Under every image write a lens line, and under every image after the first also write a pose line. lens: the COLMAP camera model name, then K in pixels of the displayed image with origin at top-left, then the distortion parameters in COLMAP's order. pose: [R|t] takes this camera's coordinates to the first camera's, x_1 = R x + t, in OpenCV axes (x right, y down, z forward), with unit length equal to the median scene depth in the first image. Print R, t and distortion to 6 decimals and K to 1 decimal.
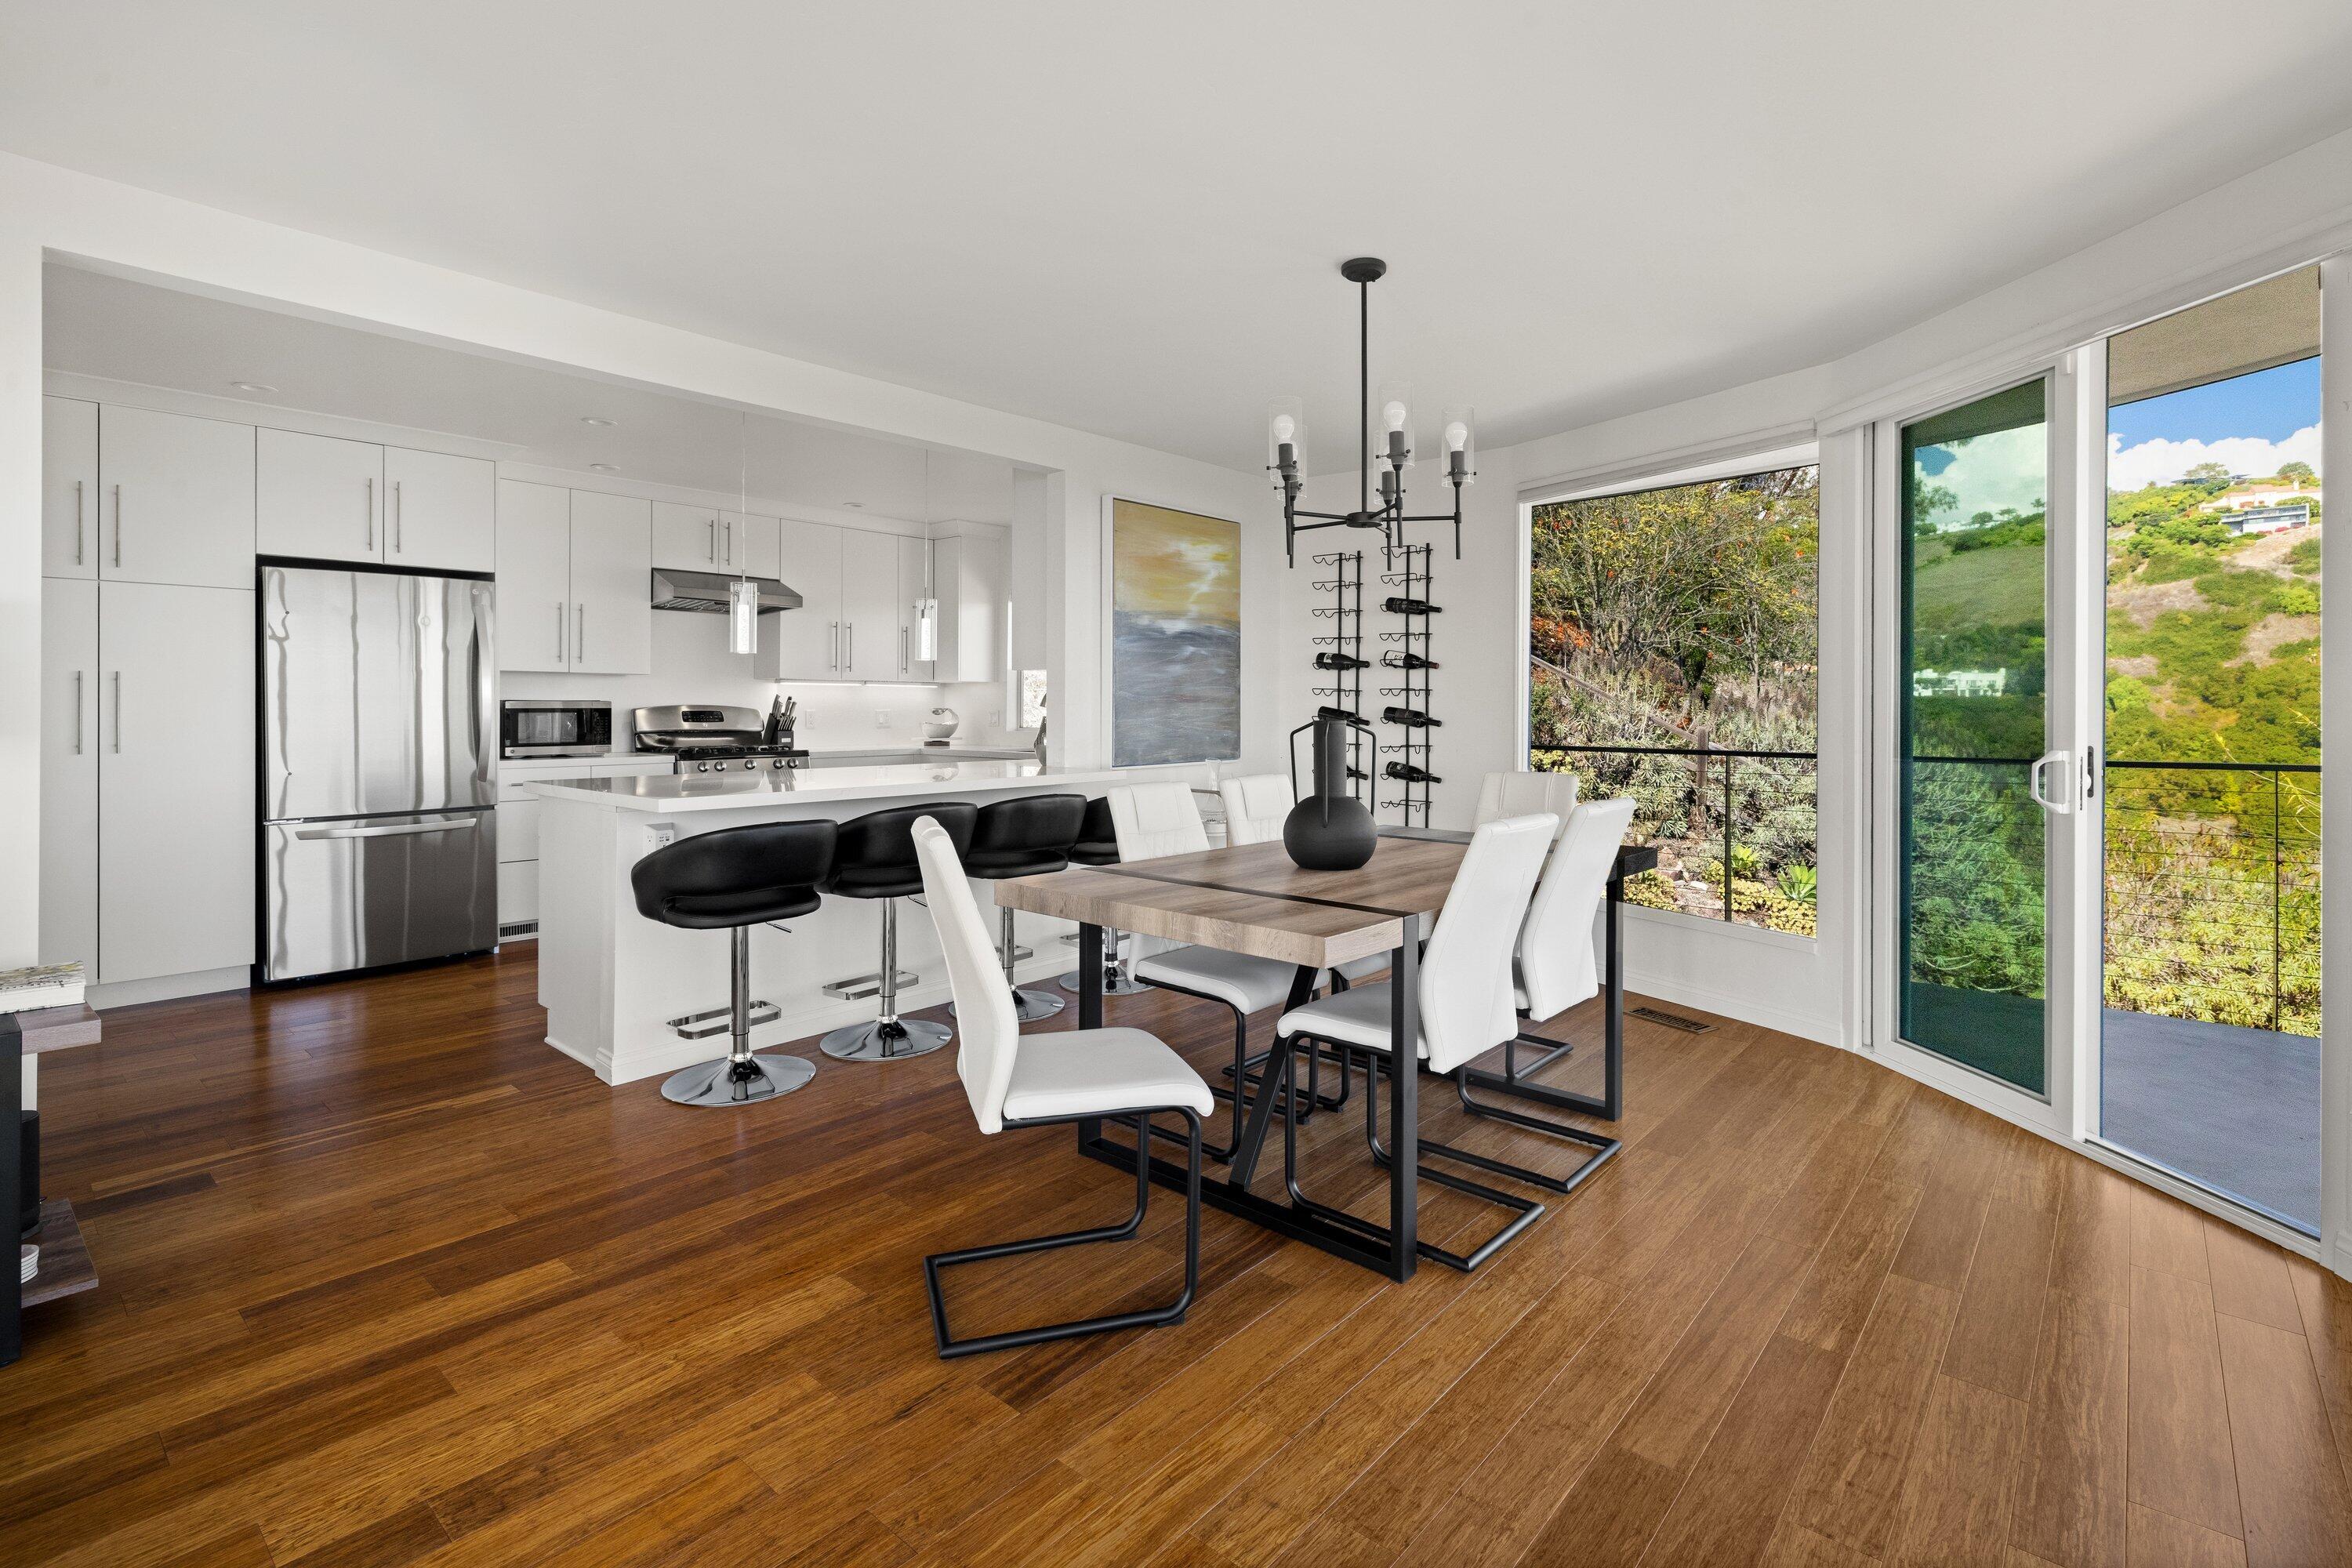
lens RADIAL K [[1076.5, 0, 1230.0], [0, 1076.5, 711.3], [0, 0, 1]] dist [-0.004614, 0.000217]
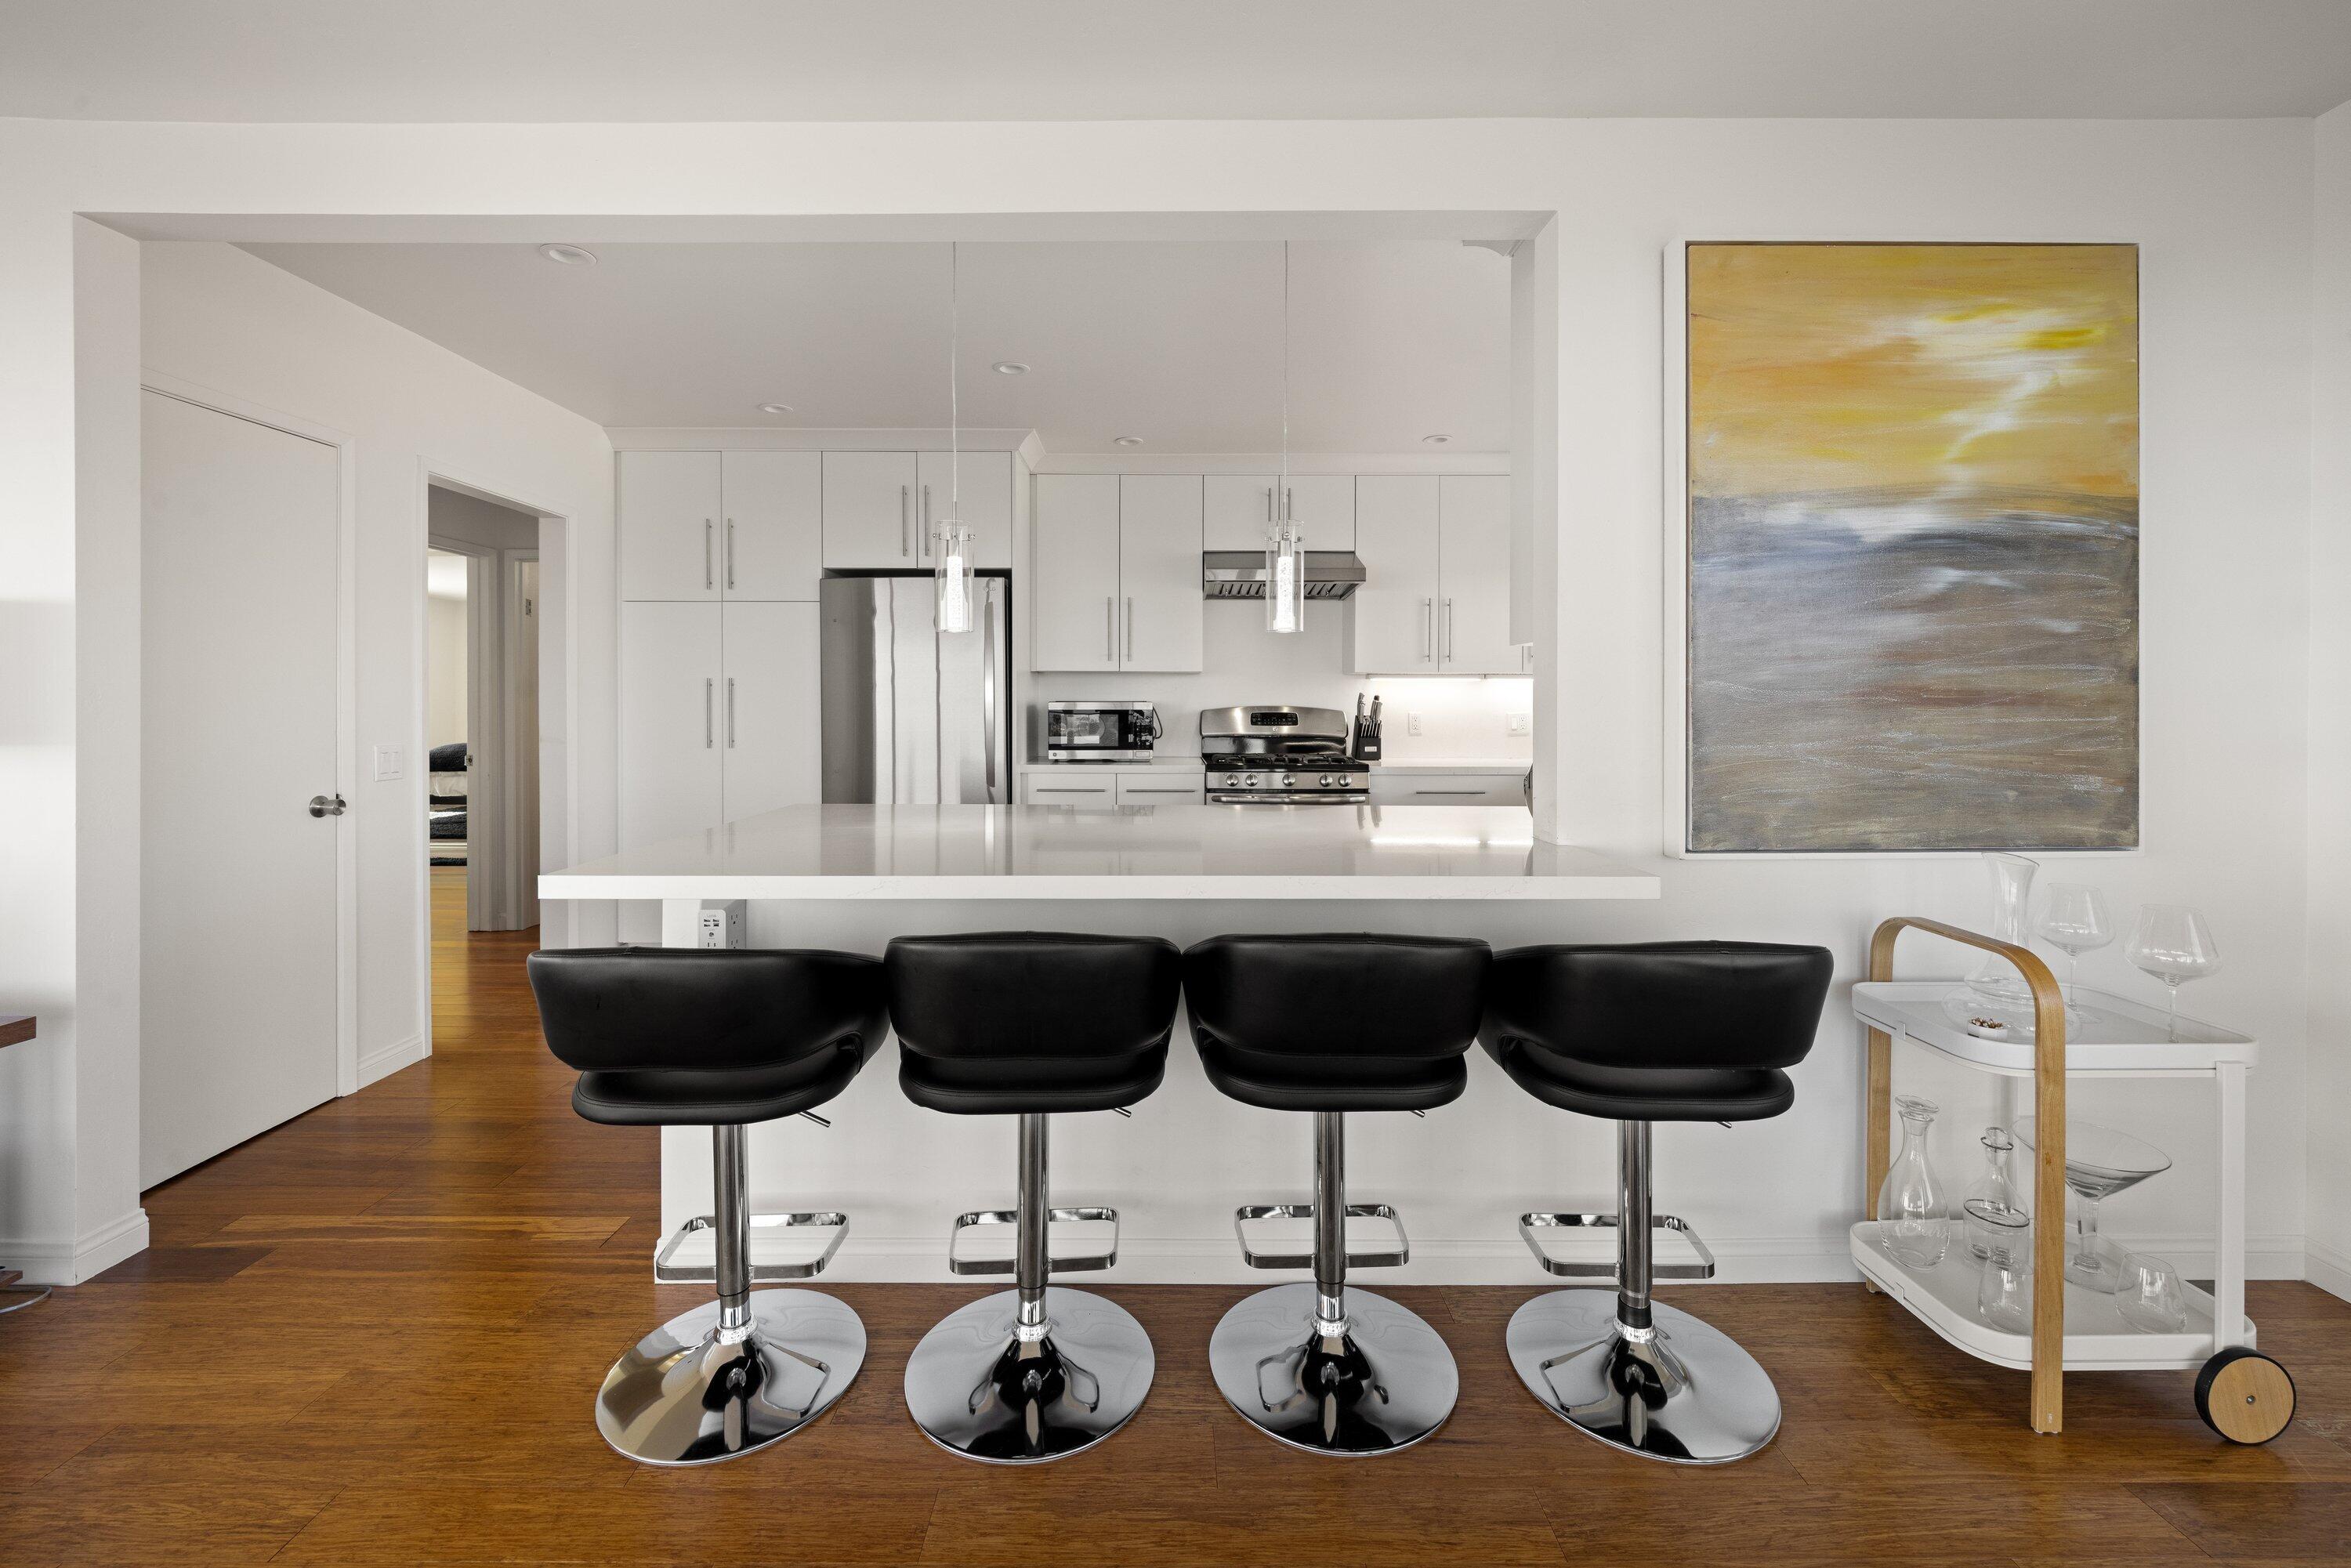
lens RADIAL K [[957.8, 0, 1153.8], [0, 957.8, 706.1], [0, 0, 1]] dist [-0.004795, -0.000559]
pose [[0.639388, 0.002673, -0.768880, 0.048562], [-0.004194, 0.999991, -0.000011, -0.006707], [0.768873, 0.003232, 0.639394, 0.530517]]
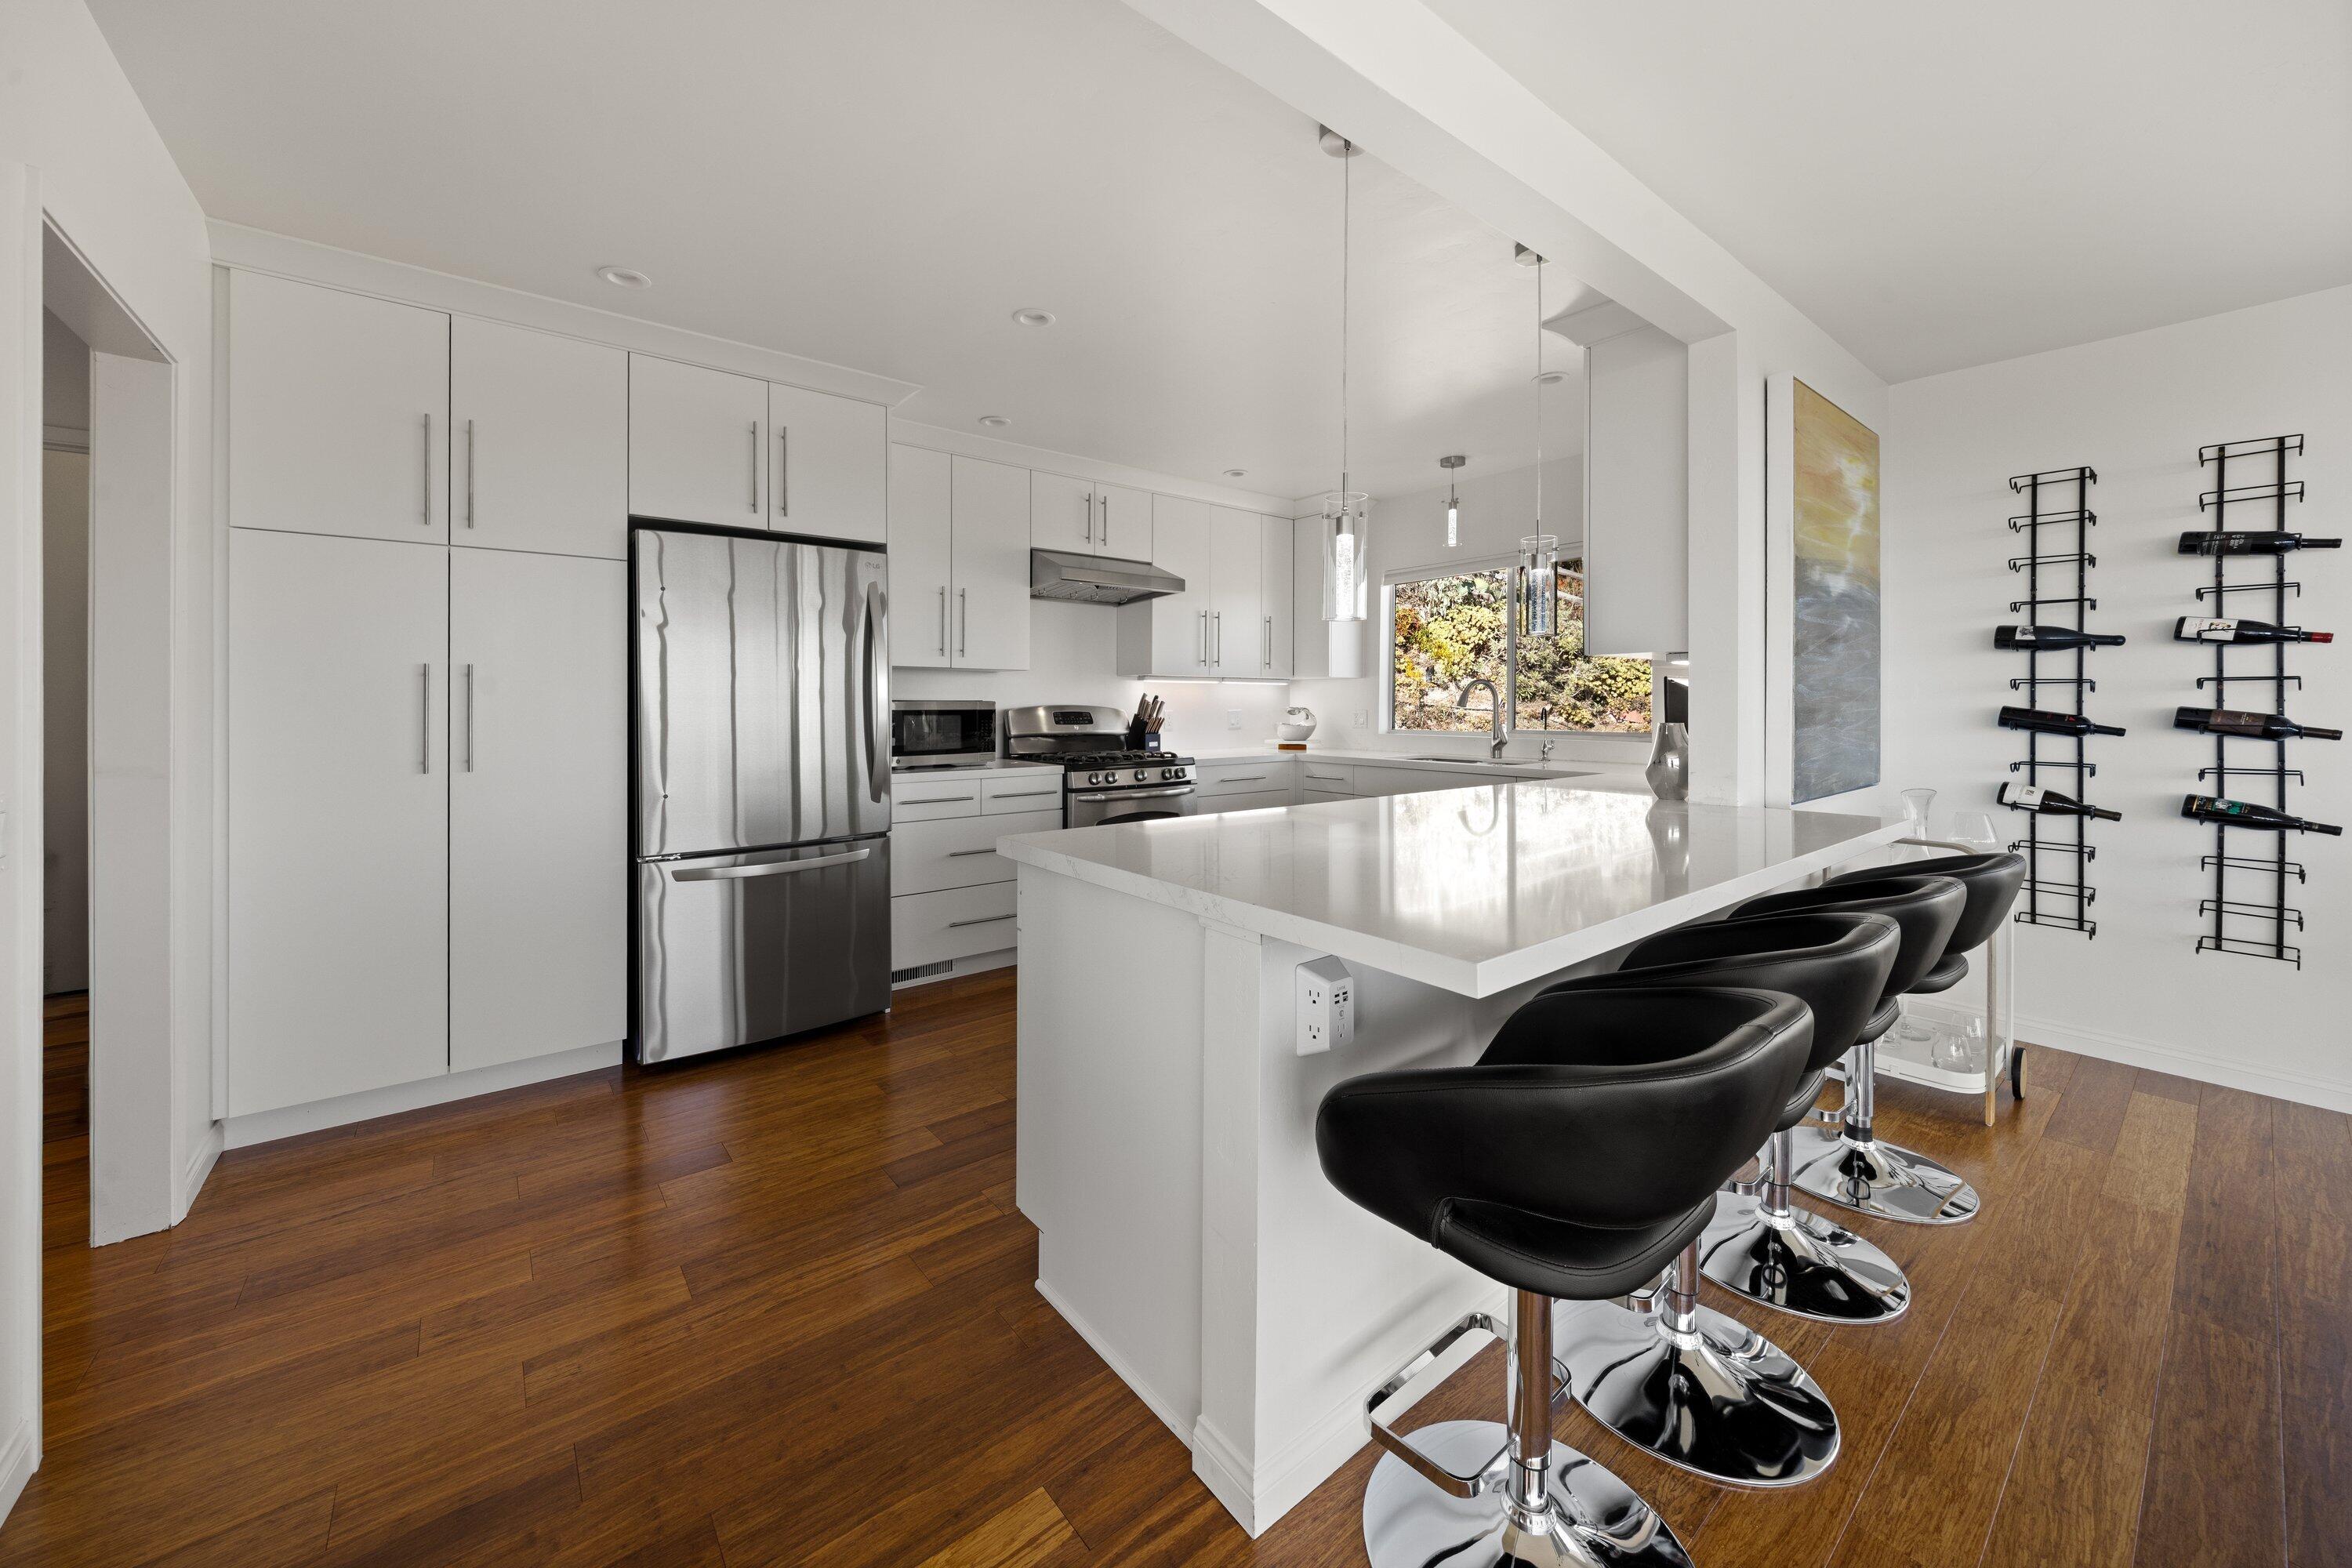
lens RADIAL K [[864.9, 0, 1155.4], [0, 864.9, 704.1], [0, 0, 1]] dist [0.000301, -0.000711]
pose [[0.976458, -0.002595, -0.215694, -0.330729], [0.001691, 0.999989, -0.004376, -0.004345], [0.215703, 0.003908, 0.976451, 0.388750]]
